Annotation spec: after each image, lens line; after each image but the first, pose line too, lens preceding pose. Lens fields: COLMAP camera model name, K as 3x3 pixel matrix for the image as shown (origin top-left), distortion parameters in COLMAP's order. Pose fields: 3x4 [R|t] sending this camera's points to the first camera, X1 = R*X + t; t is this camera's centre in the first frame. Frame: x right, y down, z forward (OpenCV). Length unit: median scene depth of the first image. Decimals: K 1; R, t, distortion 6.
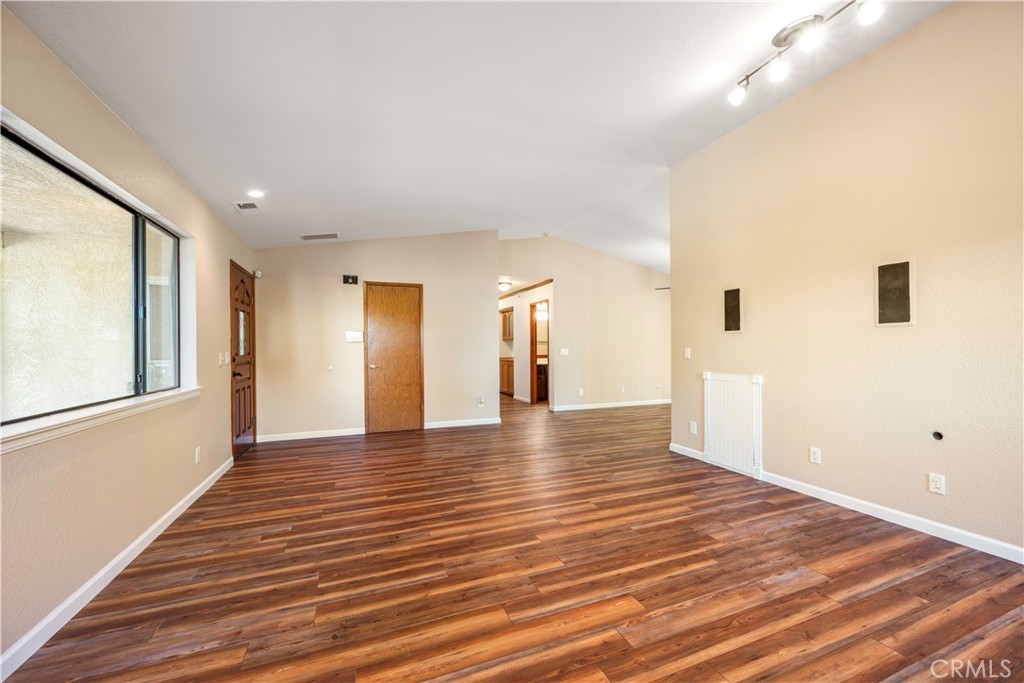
lens RADIAL K [[397.7, 0, 512.1], [0, 397.7, 345.6], [0, 0, 1]] dist [-0.000364, 0.000155]
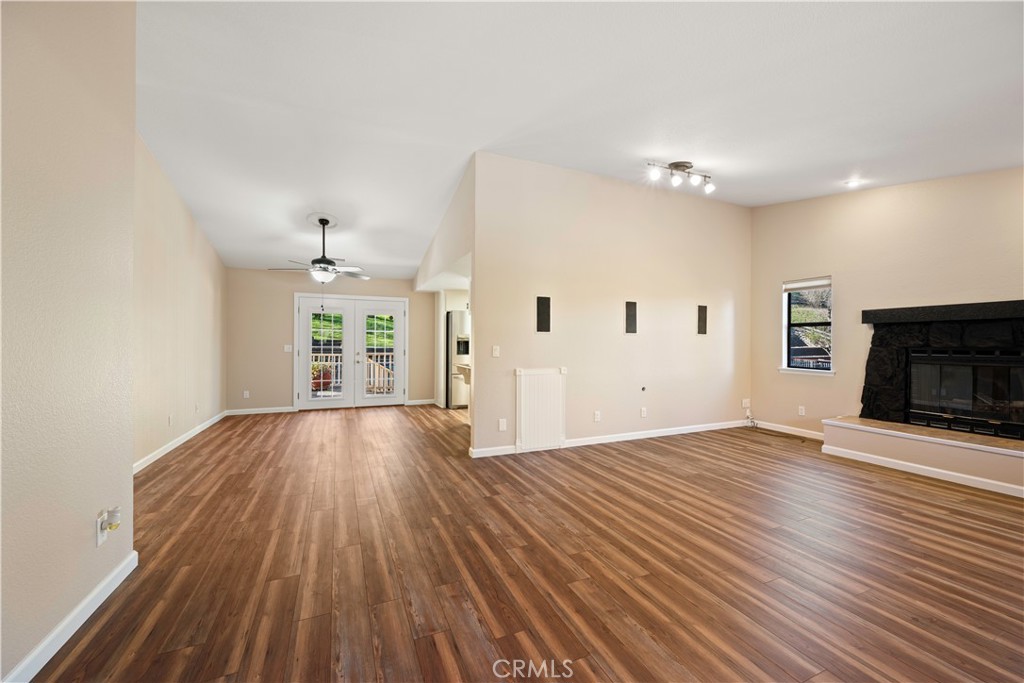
lens RADIAL K [[397.7, 0, 515.3], [0, 397.7, 344.3], [0, 0, 1]] dist [-0.000364, 0.000155]
pose [[-0.038571, 0.005630, 0.999240, -0.806834], [-0.008662, 0.999945, -0.005968, 0.009268], [-0.999218, -0.008885, -0.038520, 1.455657]]
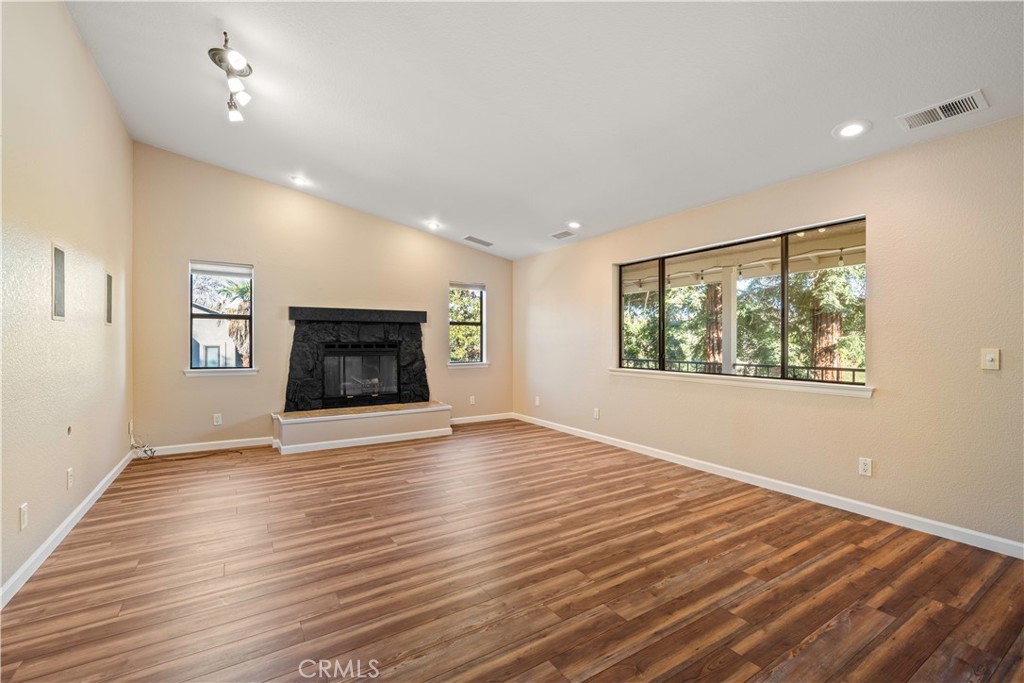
lens RADIAL K [[444.1, 0, 514.7], [0, 444.1, 340.4], [0, 0, 1]] dist [-0.001007, -0.000343]
pose [[-0.981658, 0.002408, -0.190634, 0.139357], [0.004192, 0.999951, -0.008958, 0.010668], [0.190604, -0.009593, -0.981620, 1.936846]]
